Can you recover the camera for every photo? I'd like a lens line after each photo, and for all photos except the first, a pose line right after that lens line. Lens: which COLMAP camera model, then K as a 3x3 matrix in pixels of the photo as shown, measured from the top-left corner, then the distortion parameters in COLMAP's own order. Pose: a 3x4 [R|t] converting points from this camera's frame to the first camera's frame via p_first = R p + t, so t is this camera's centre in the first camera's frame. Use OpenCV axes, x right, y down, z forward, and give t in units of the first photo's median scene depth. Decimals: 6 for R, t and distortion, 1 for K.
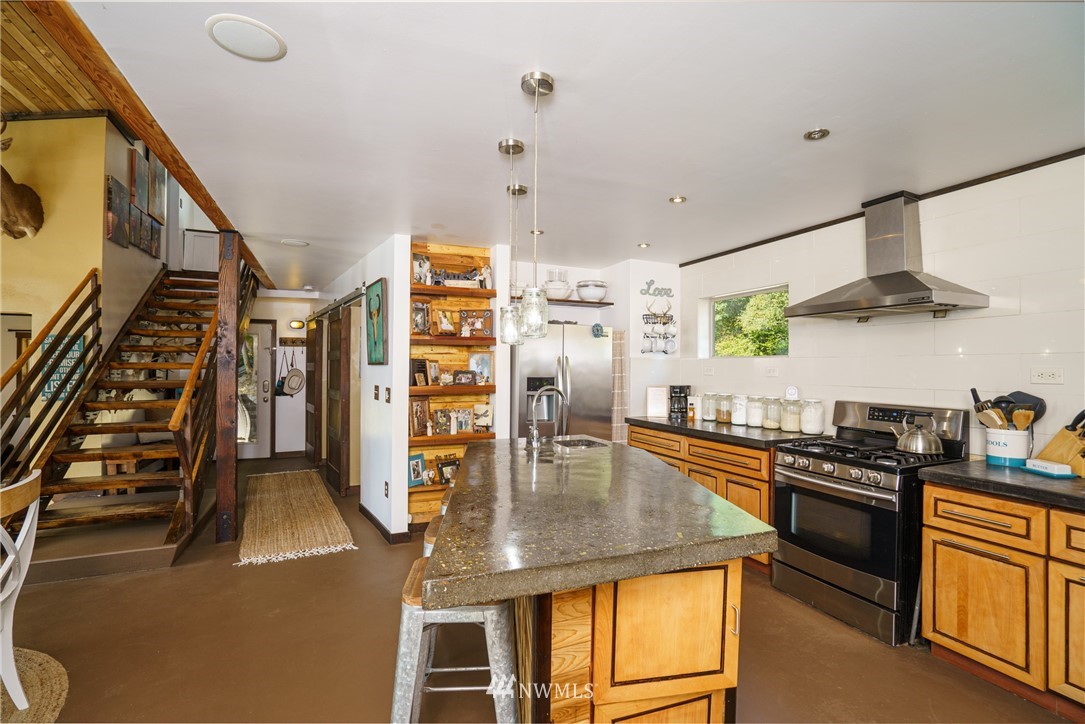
lens RADIAL K [[504.1, 0, 537.7], [0, 504.1, 362.3], [0, 0, 1]] dist [-0.047455, 0.018512]
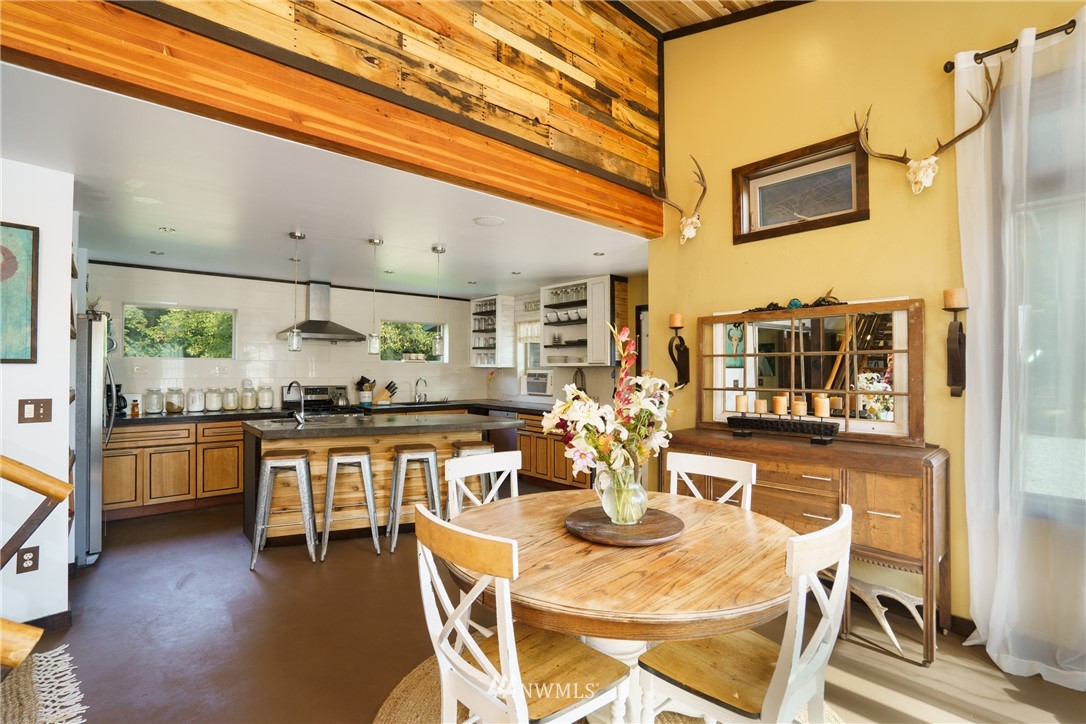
lens RADIAL K [[510.2, 0, 538.3], [0, 510.2, 358.8], [0, 0, 1]] dist [-0.025404, -0.000362]
pose [[-0.324160, 0.013831, 0.945901, -1.031846], [-0.017424, 0.999636, -0.020588, 0.001451], [-0.945842, -0.023155, -0.323801, 0.554929]]
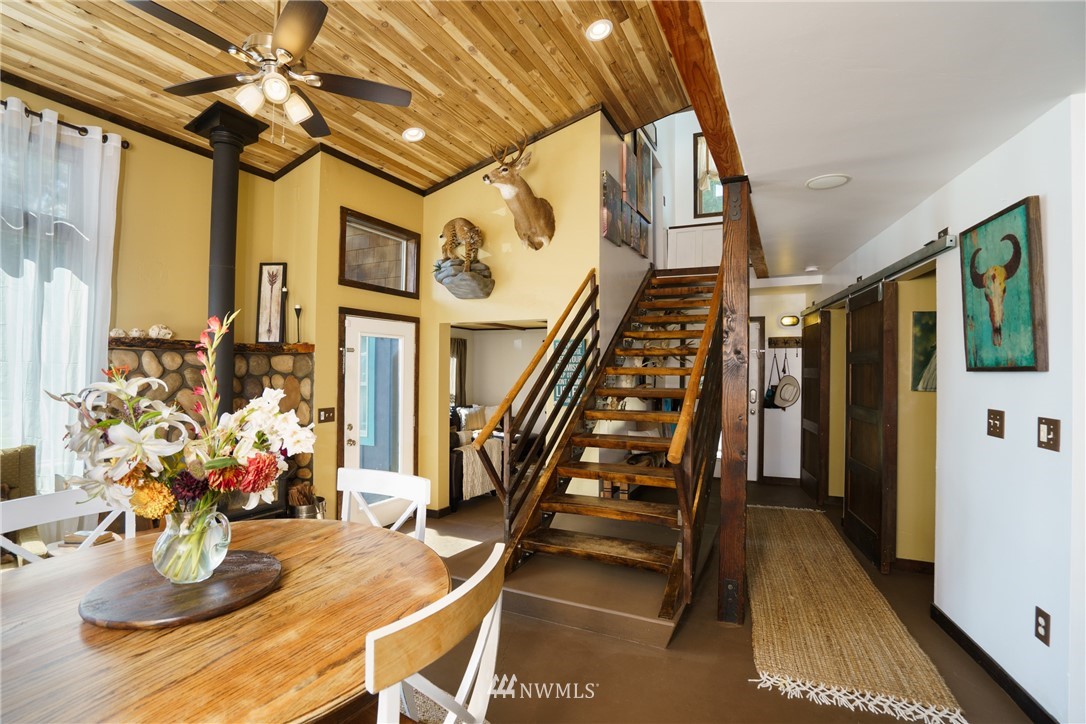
lens RADIAL K [[504.5, 0, 538.1], [0, 504.5, 362.3], [0, 0, 1]] dist [-0.047455, 0.018512]
pose [[0.653659, -0.007827, -0.756749, -0.245227], [-0.000738, 0.999939, -0.010980, 0.001238], [0.756789, 0.007735, 0.653613, 0.294633]]
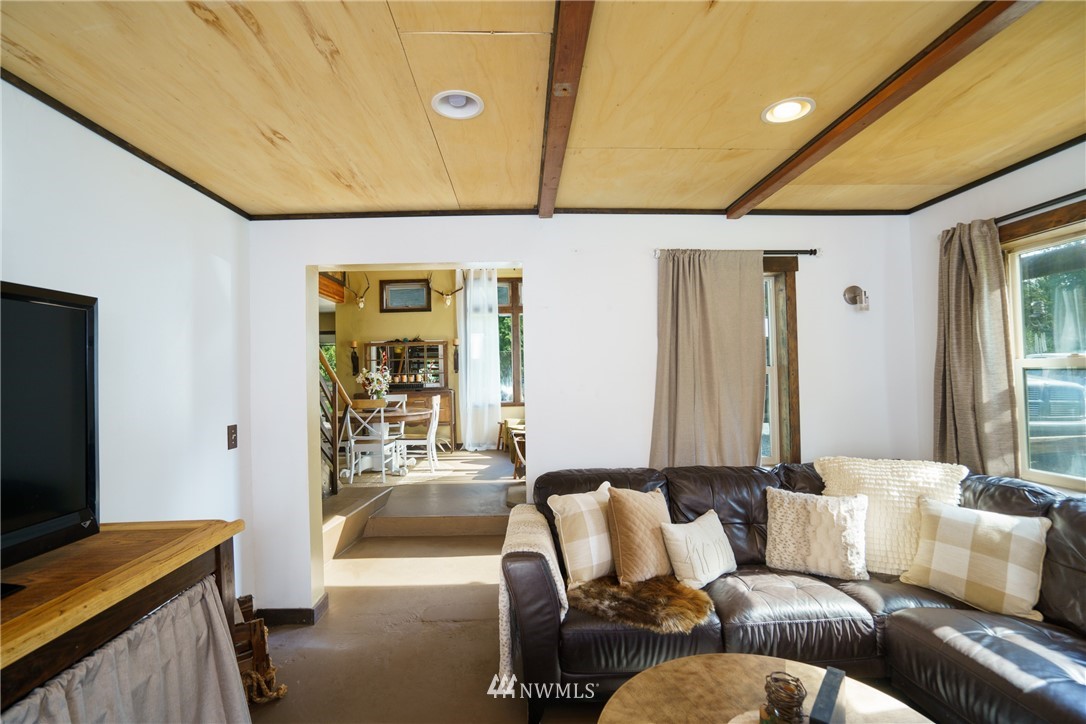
lens RADIAL K [[504.5, 0, 538.1], [0, 504.5, 362.3], [0, 0, 1]] dist [-0.047455, 0.018512]
pose [[-0.932492, 0.024311, 0.360371, -1.595802], [0.014185, 0.999427, -0.030718, 0.048614], [-0.360912, -0.023533, -0.932303, 1.541304]]
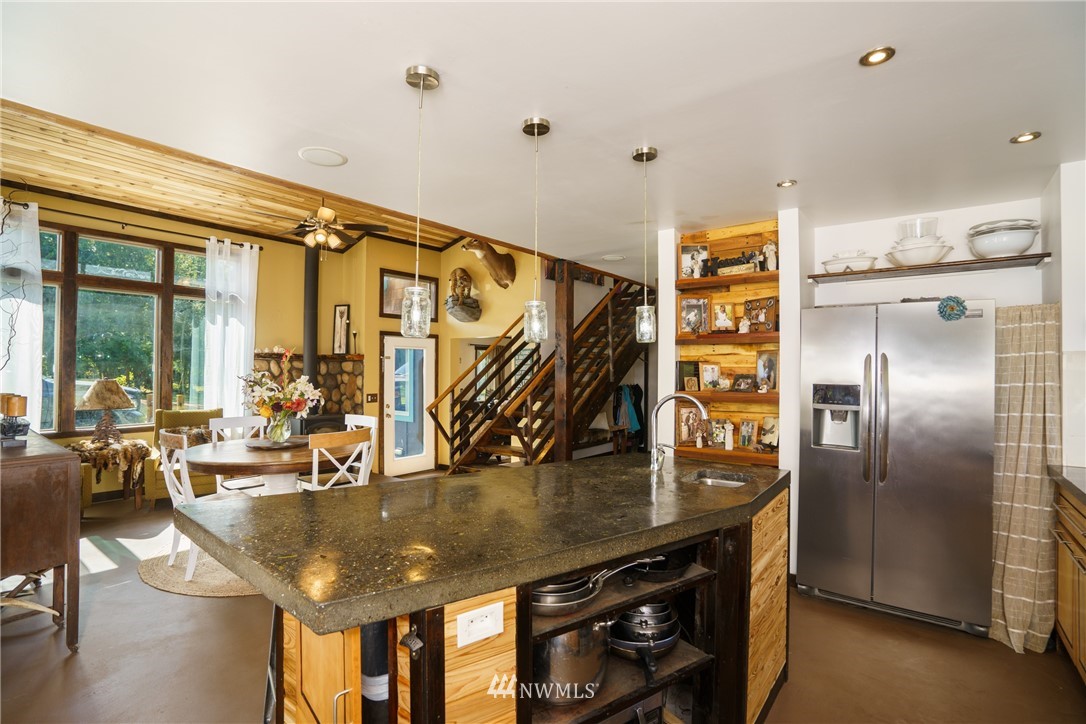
lens RADIAL K [[504.5, 0, 538.1], [0, 504.5, 362.3], [0, 0, 1]] dist [-0.047455, 0.018512]
pose [[0.489700, -0.014995, -0.871762, 0.393997], [0.006410, 0.999887, -0.013598, 0.005532], [0.871868, 0.001071, 0.489740, 0.300435]]
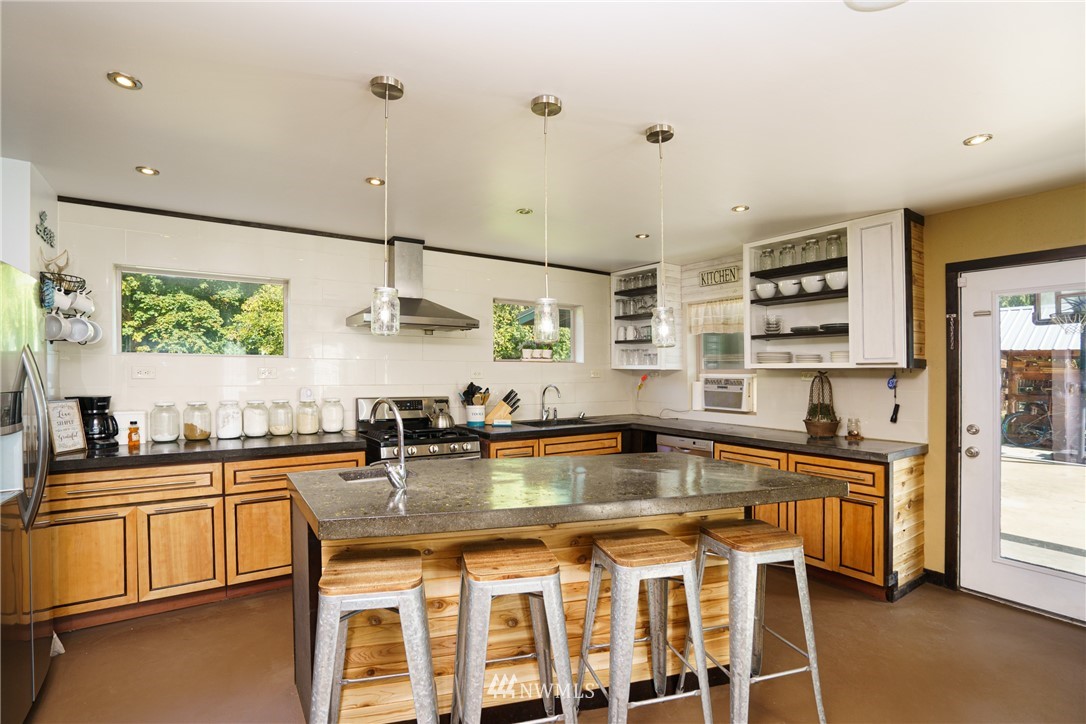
lens RADIAL K [[516.4, 0, 541.3], [0, 516.4, 373.3], [0, 0, 1]] dist [-0.044588, 0.000582]
pose [[-0.215892, -0.012176, 0.976341, -0.477391], [-0.020846, 0.999752, 0.007859, 0.002179], [-0.976195, -0.018657, -0.216092, 0.641554]]
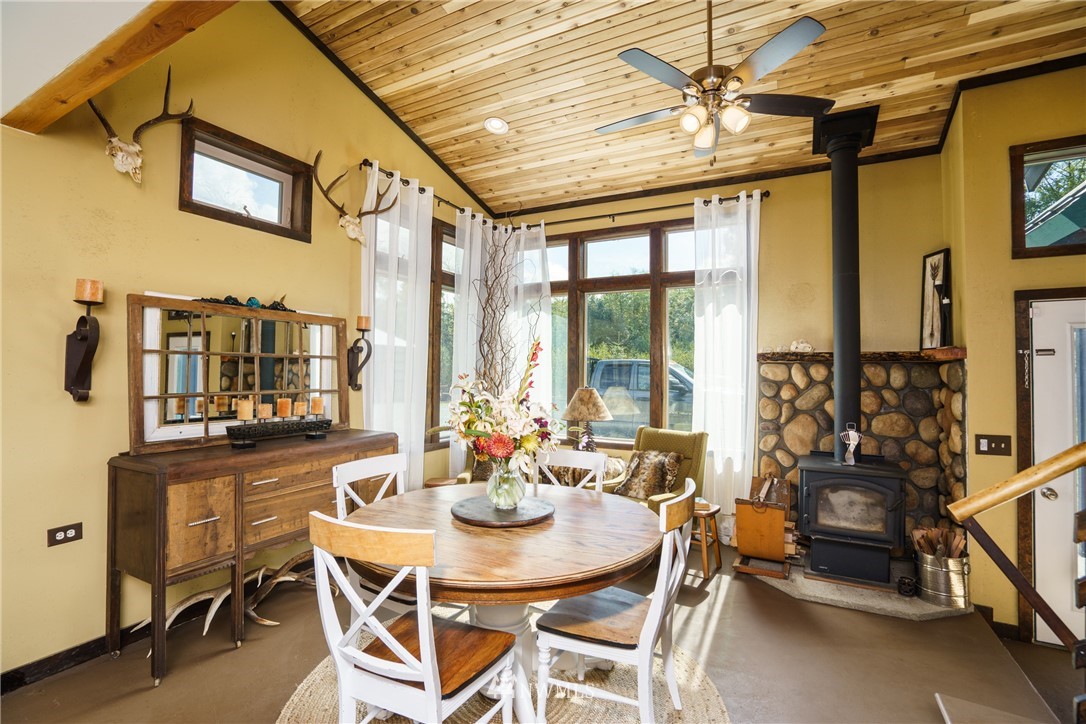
lens RADIAL K [[504.5, 0, 538.1], [0, 504.5, 362.3], [0, 0, 1]] dist [-0.047455, 0.018512]
pose [[-0.773618, -0.024633, -0.633173, -0.323032], [-0.005301, 0.999461, -0.032407, 0.003893], [0.633630, -0.021714, -0.773331, 0.753706]]
